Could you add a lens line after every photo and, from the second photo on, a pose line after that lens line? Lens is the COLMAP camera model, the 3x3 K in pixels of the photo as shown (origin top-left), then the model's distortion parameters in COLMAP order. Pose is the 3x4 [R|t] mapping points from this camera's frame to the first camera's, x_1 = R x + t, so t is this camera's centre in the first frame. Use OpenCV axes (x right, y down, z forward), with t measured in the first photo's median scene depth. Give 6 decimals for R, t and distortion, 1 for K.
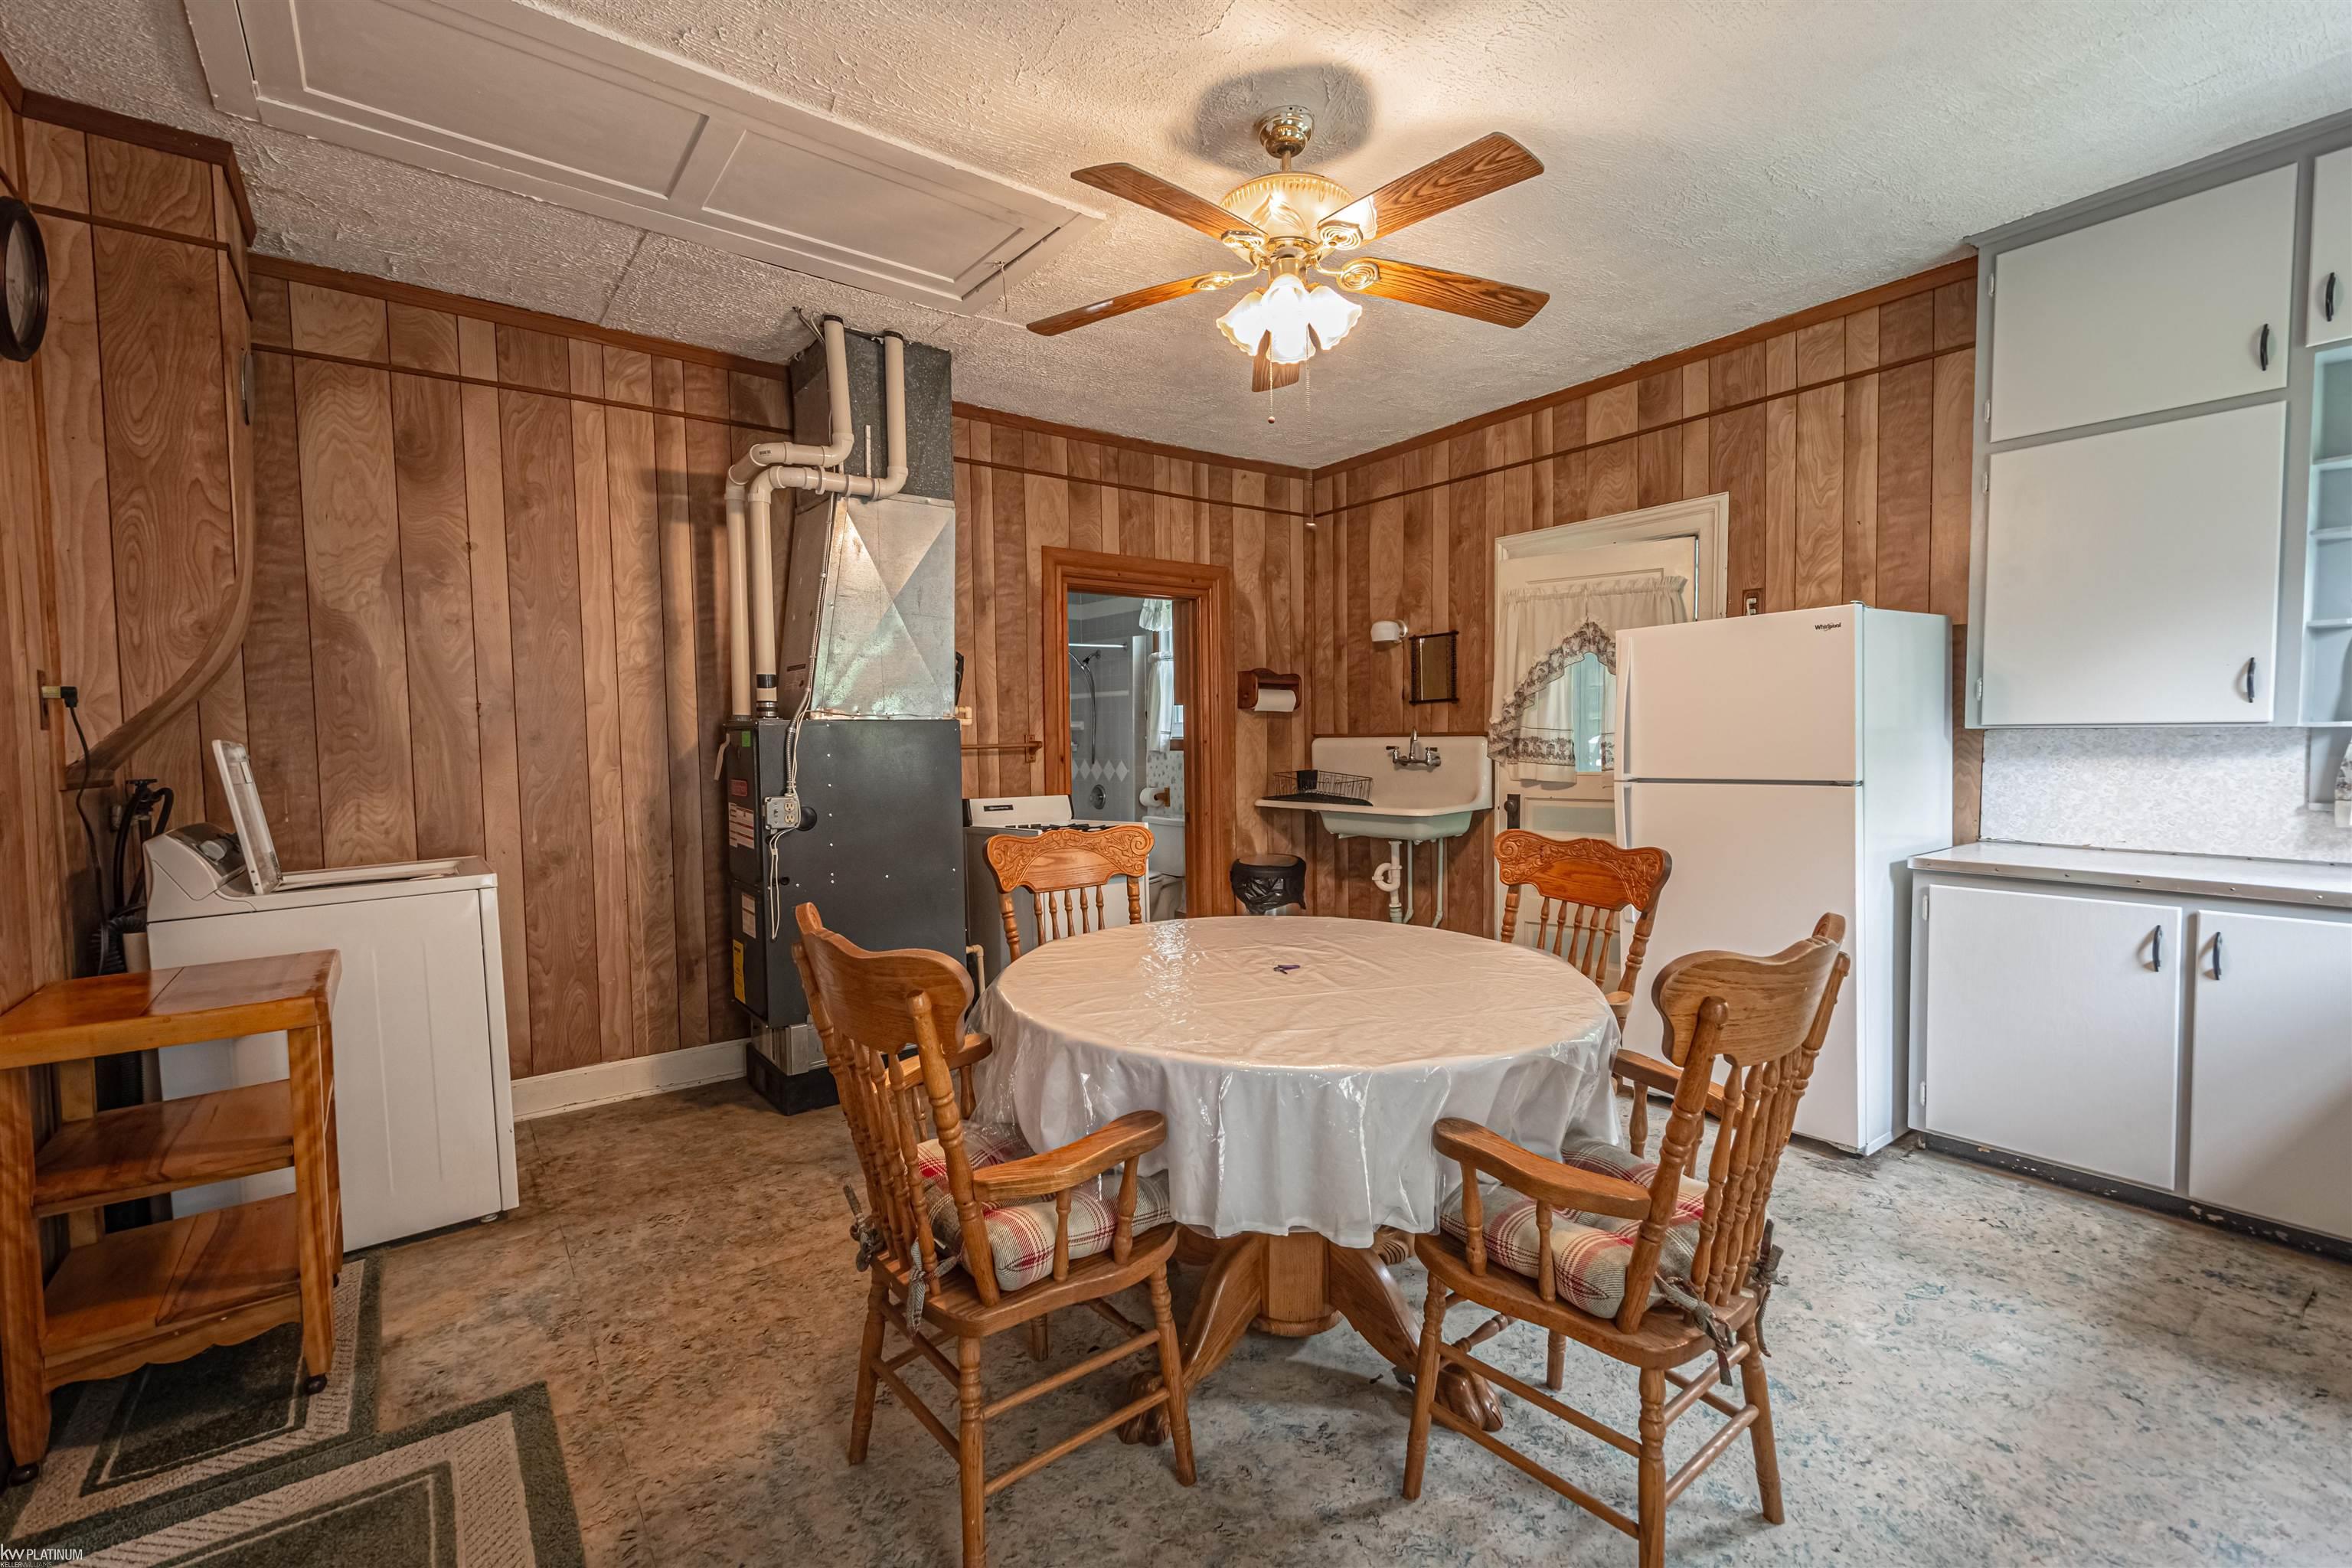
lens RADIAL K [[983.7, 0, 1176.0], [0, 983.7, 784.0], [0, 0, 1]] dist [-0.027368, -0.000292]
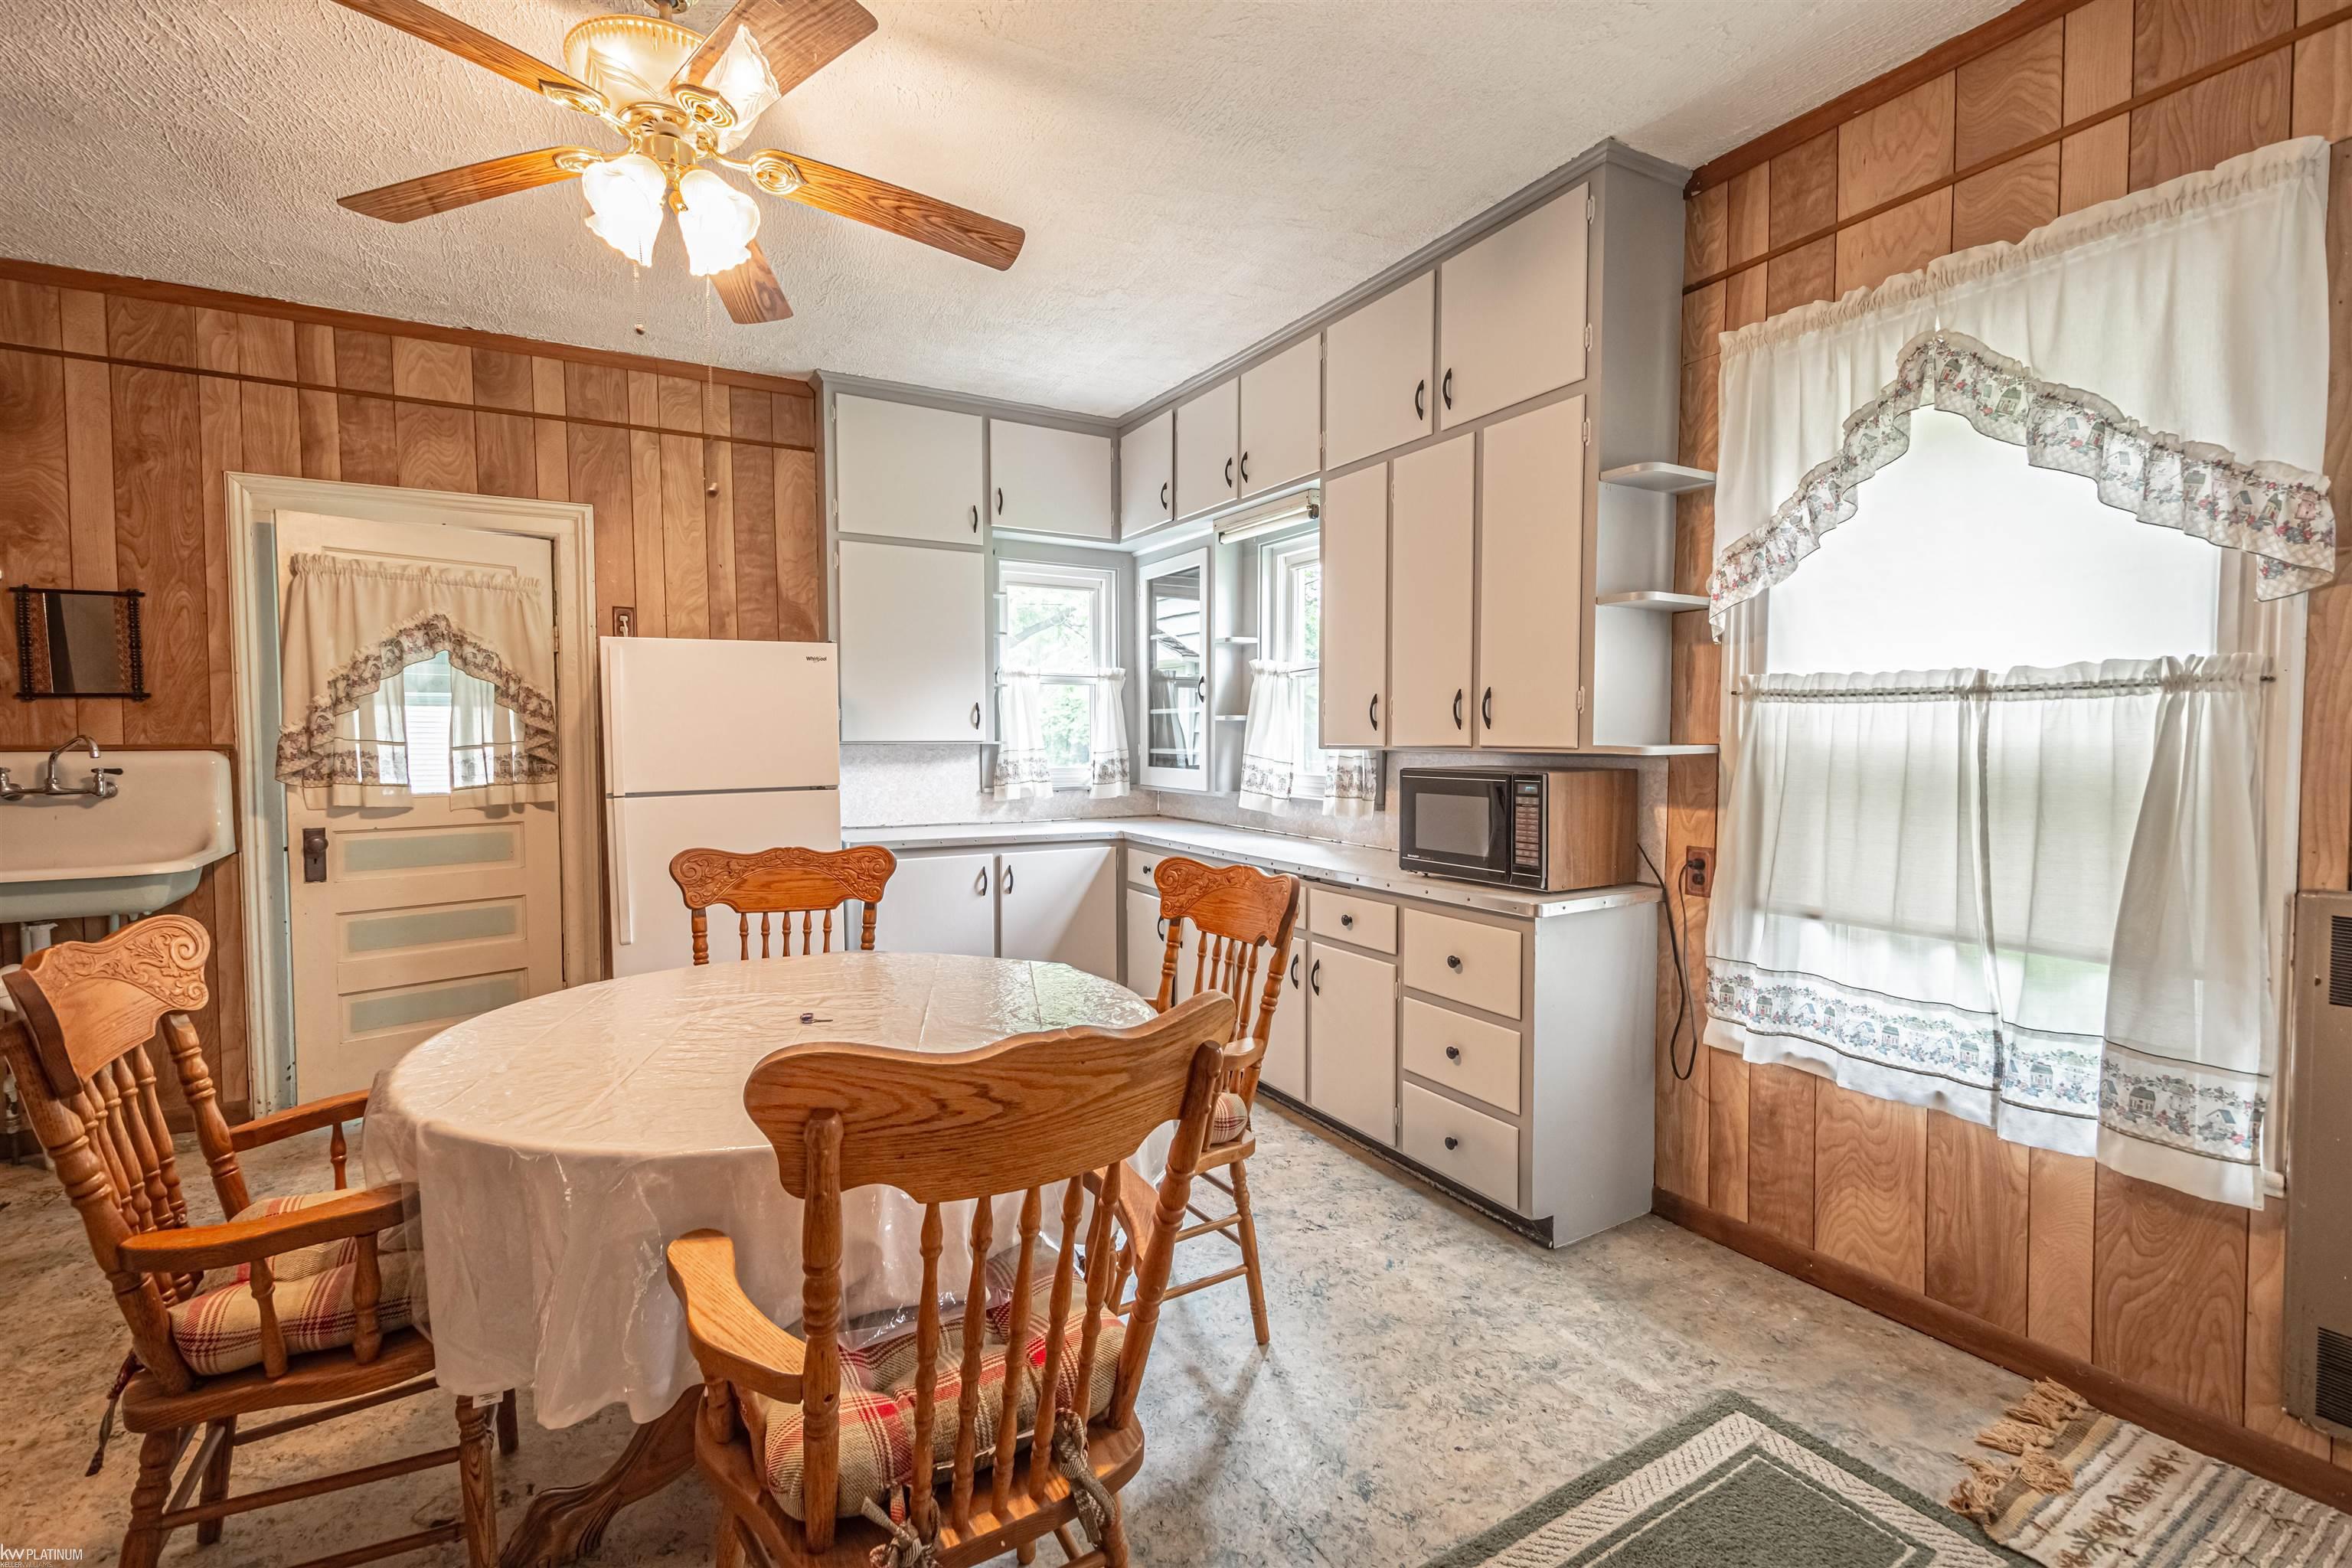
lens RADIAL K [[983.7, 0, 1176.0], [0, 983.7, 784.0], [0, 0, 1]] dist [-0.027368, -0.000292]
pose [[0.093272, -0.031256, 0.995150, -0.366007], [0.048795, 0.998450, 0.026786, -0.012133], [-0.994444, 0.046060, 0.094653, 0.315856]]
